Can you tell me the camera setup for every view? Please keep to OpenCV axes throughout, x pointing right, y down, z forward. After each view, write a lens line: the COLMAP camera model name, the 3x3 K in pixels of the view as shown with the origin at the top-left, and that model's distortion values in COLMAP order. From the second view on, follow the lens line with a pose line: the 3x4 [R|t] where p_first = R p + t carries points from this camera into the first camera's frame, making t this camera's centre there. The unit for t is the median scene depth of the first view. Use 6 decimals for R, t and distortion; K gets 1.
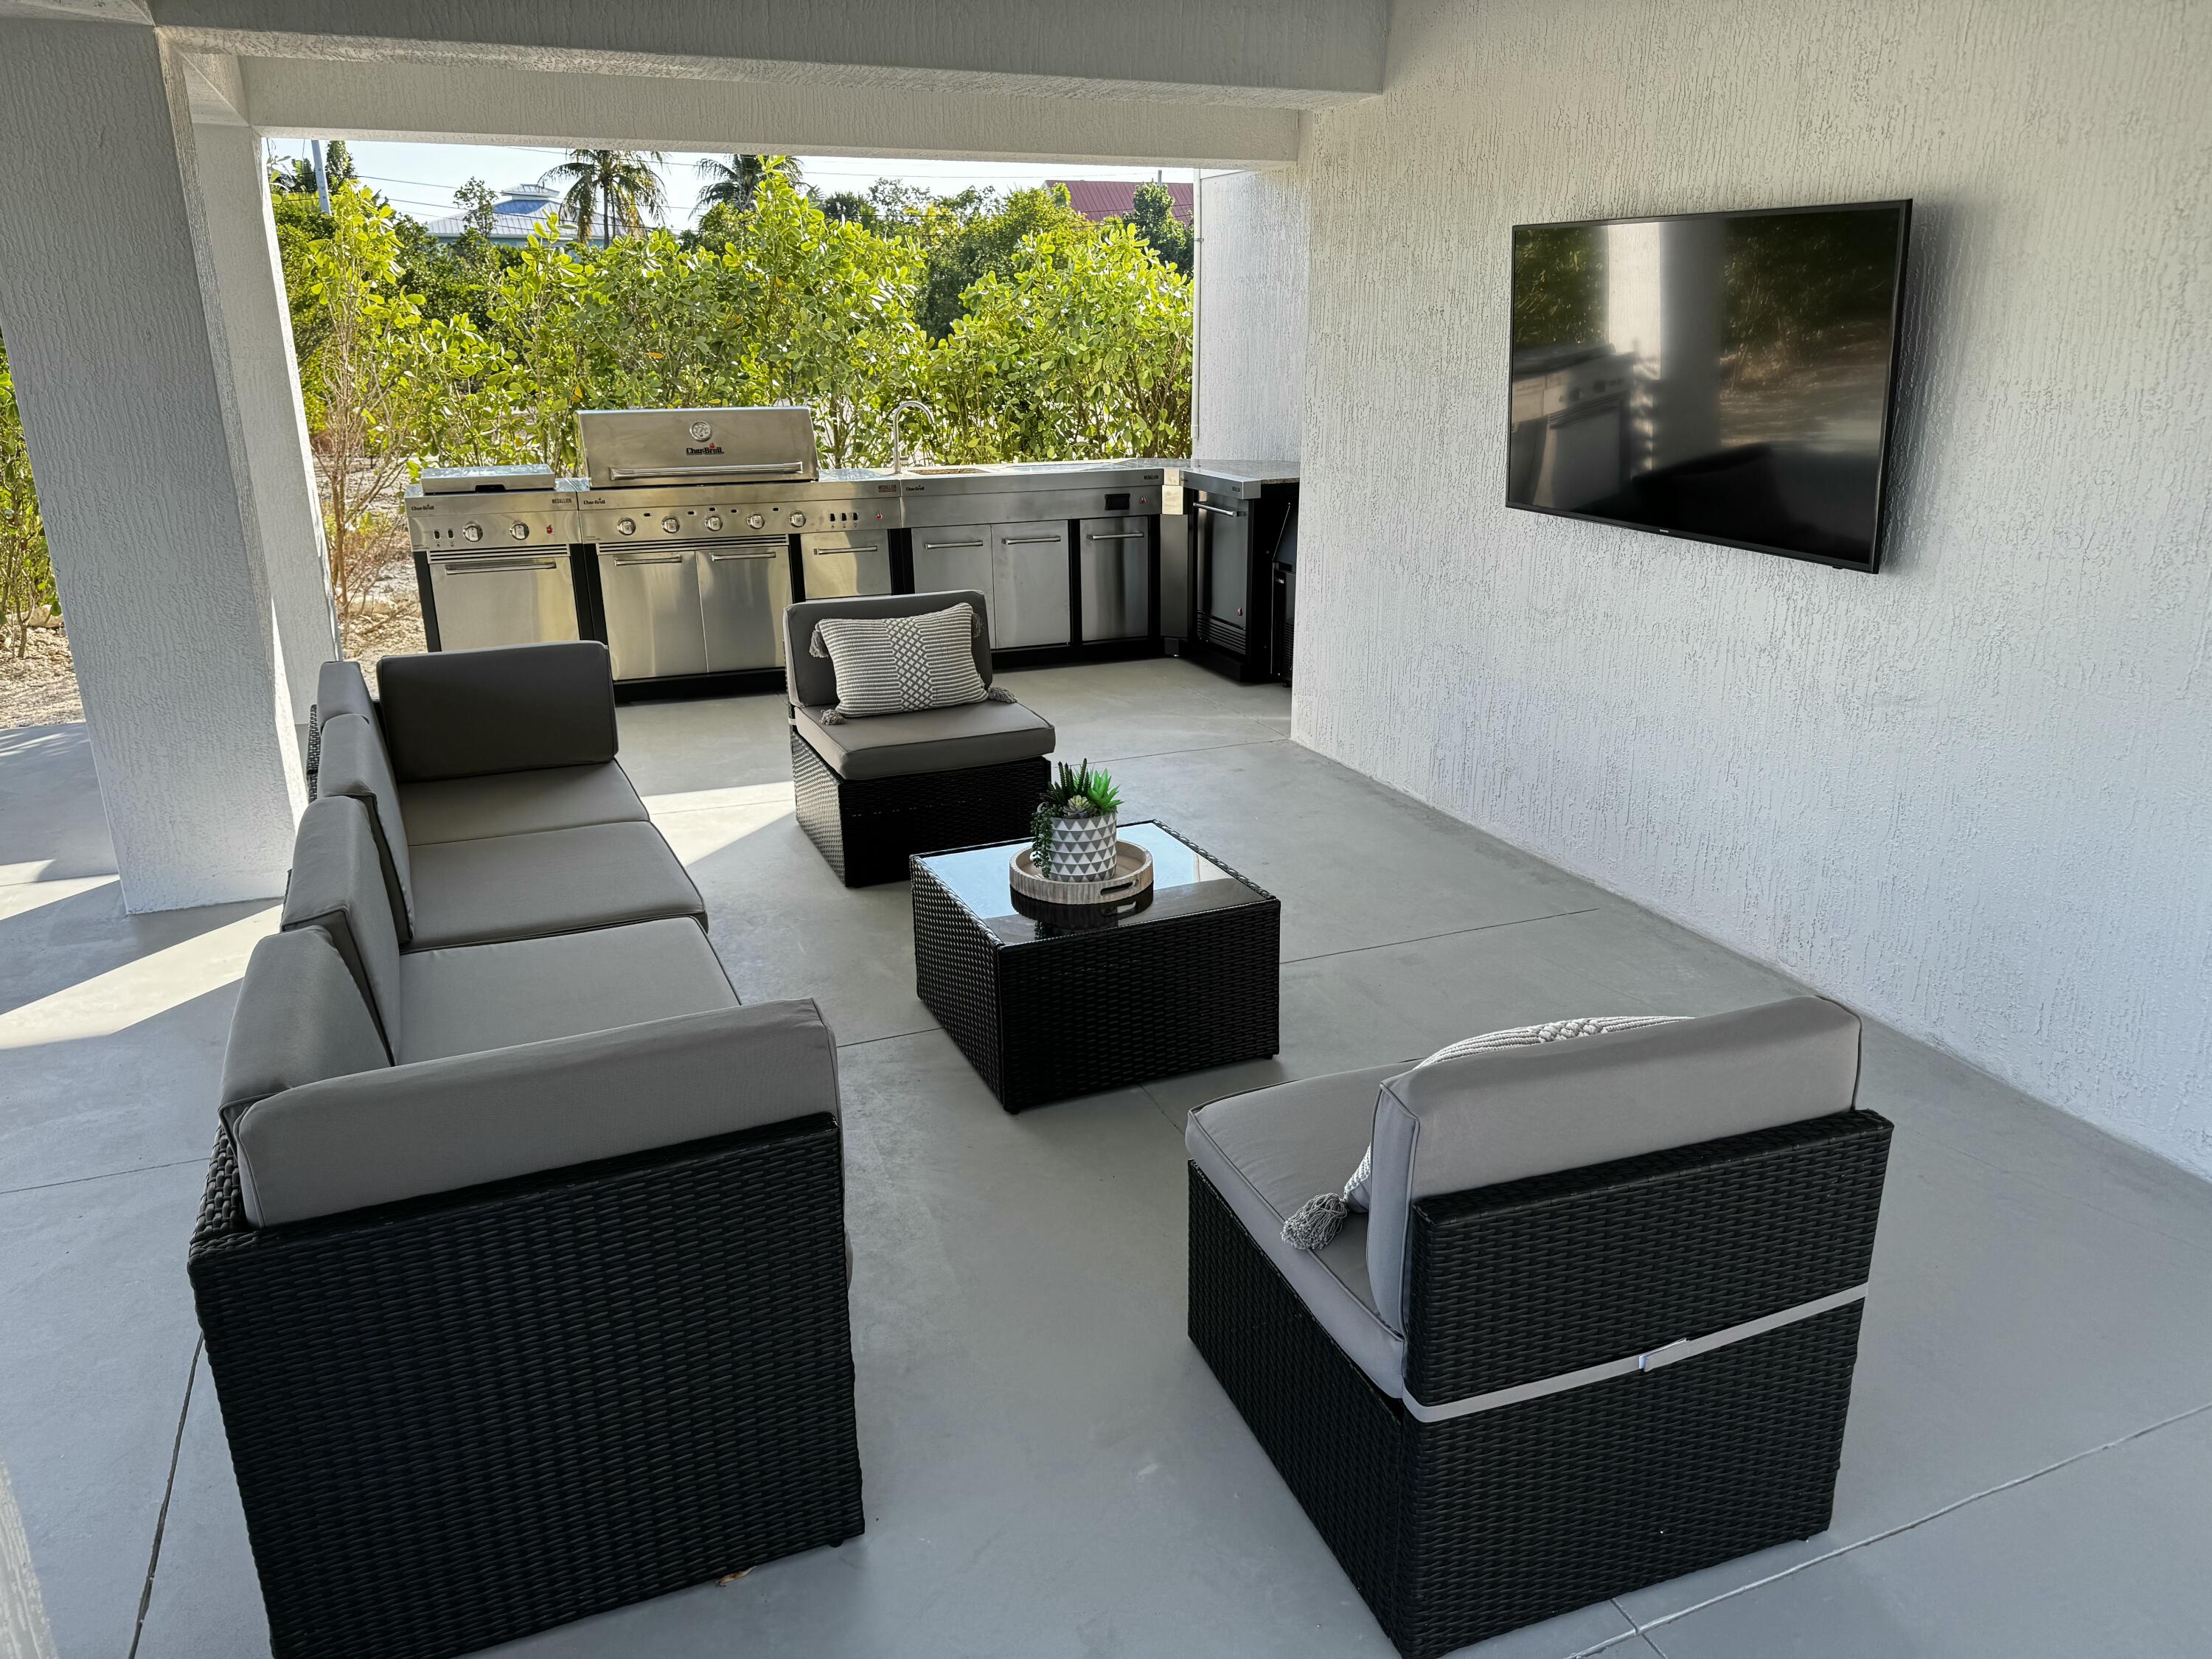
lens RADIAL K [[1540.0, 0, 1106.0], [0, 1540.0, 829.5], [0, 0, 1]] dist [0.037515, -0.047639]
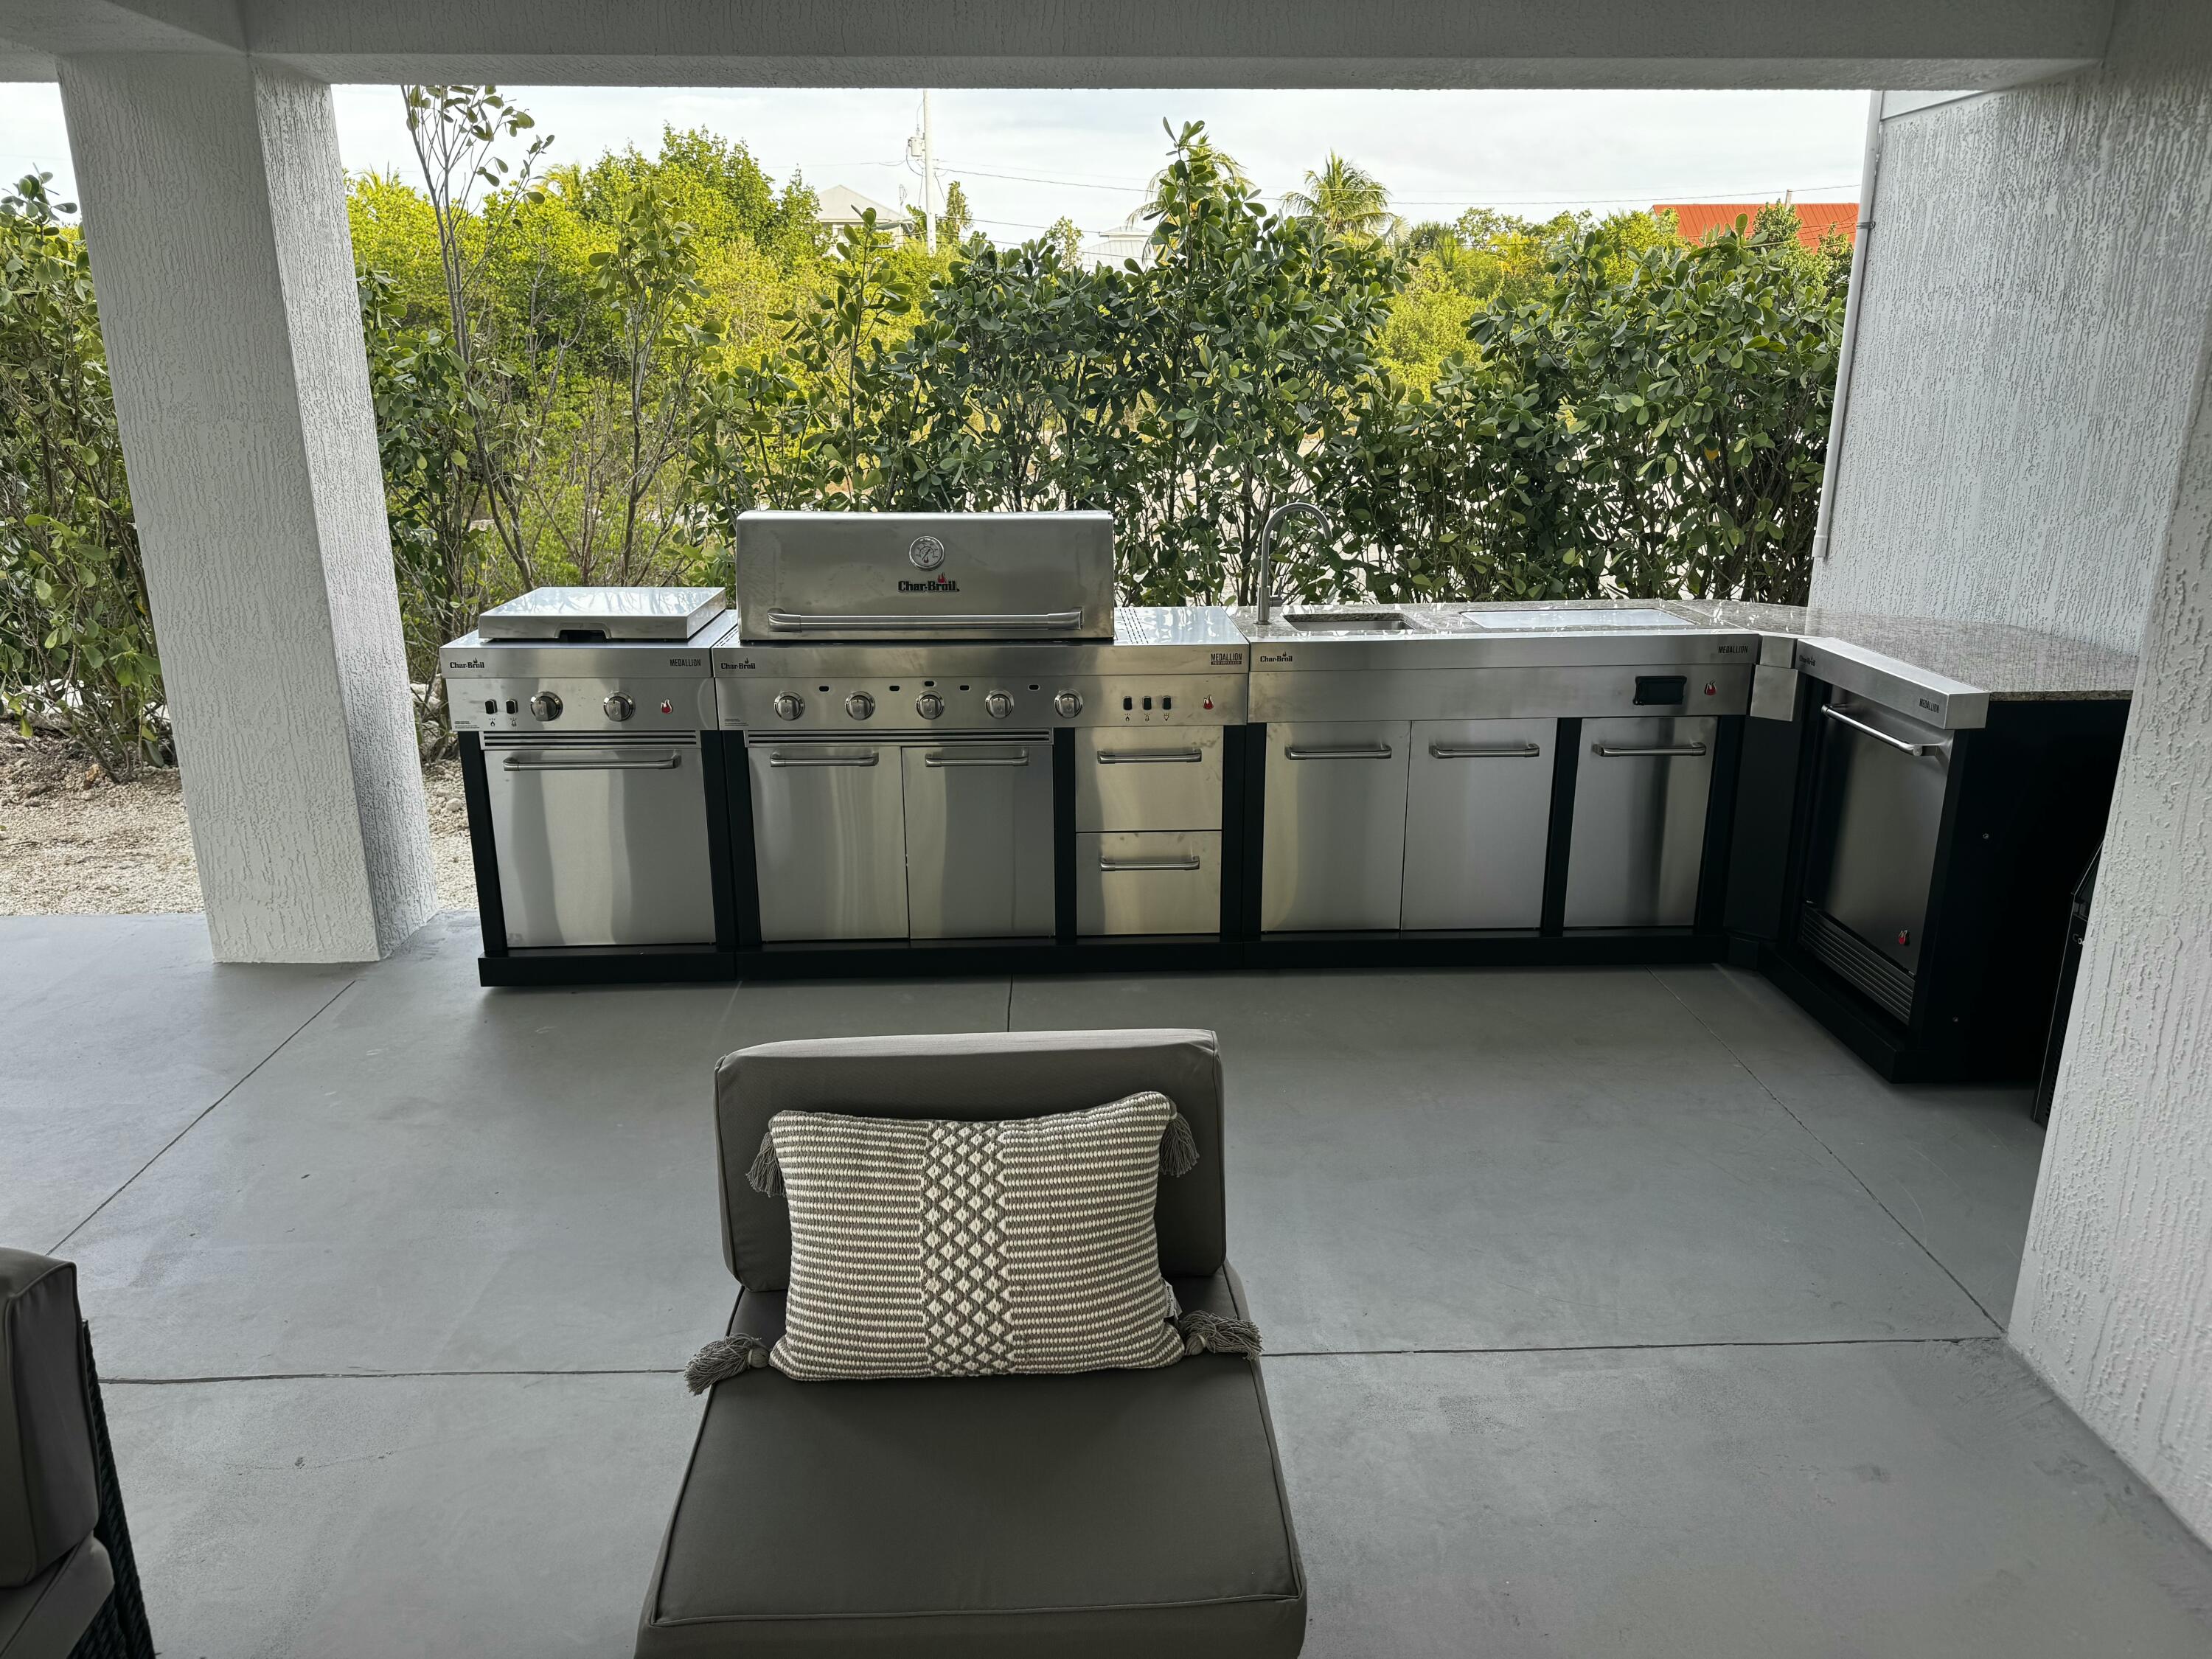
lens RADIAL K [[1549.7, 0, 1106.0], [0, 1549.7, 829.5], [0, 0, 1]] dist [0.003121, -0.006698]
pose [[0.937580, 0.103210, -0.332102, 0.017201], [-0.109852, 0.993947, -0.001234, -0.222717], [0.329964, 0.037639, 0.943243, 0.657238]]
